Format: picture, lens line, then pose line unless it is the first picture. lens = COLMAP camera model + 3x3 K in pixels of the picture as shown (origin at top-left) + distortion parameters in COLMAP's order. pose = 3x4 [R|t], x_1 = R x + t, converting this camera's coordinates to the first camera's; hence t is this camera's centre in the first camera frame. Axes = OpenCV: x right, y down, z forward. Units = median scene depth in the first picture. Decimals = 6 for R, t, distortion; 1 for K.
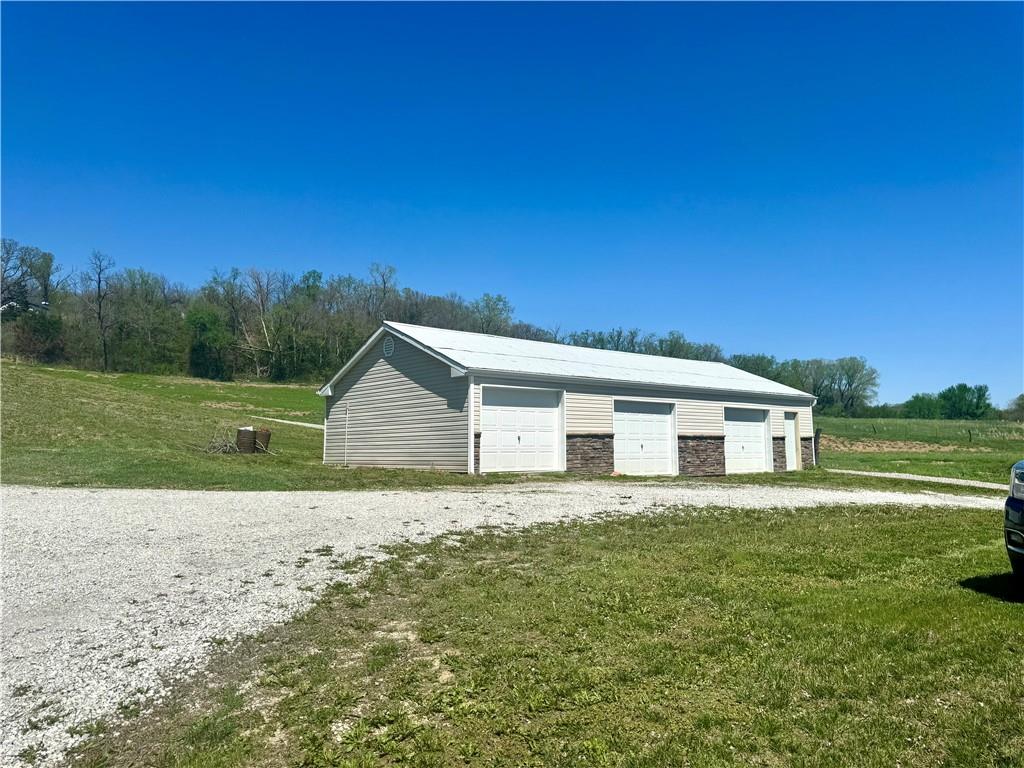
lens RADIAL K [[731.2, 0, 513.8], [0, 731.2, 375.3], [0, 0, 1]] dist [0.078726, -0.080571]
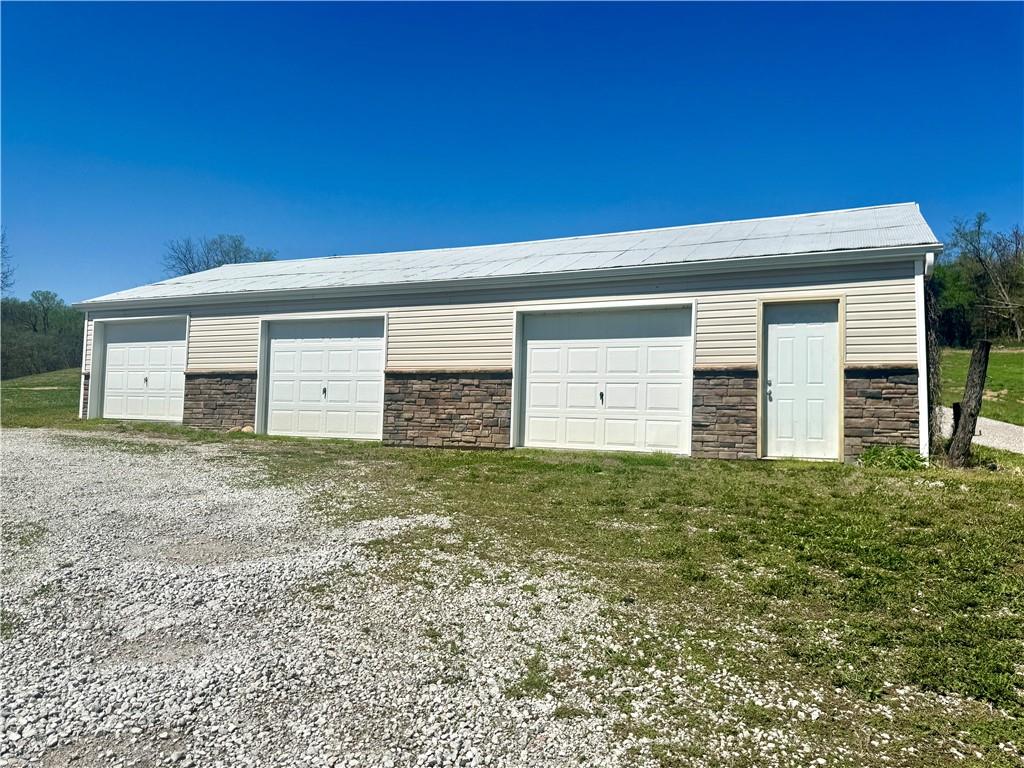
lens RADIAL K [[731.2, 0, 513.4], [0, 731.2, 385.3], [0, 0, 1]] dist [0.078726, -0.080571]
pose [[0.417559, -0.029926, -0.908157, 0.120894], [0.062186, 0.998055, -0.004296, 0.015604], [0.906519, -0.054681, 0.418608, 0.131888]]
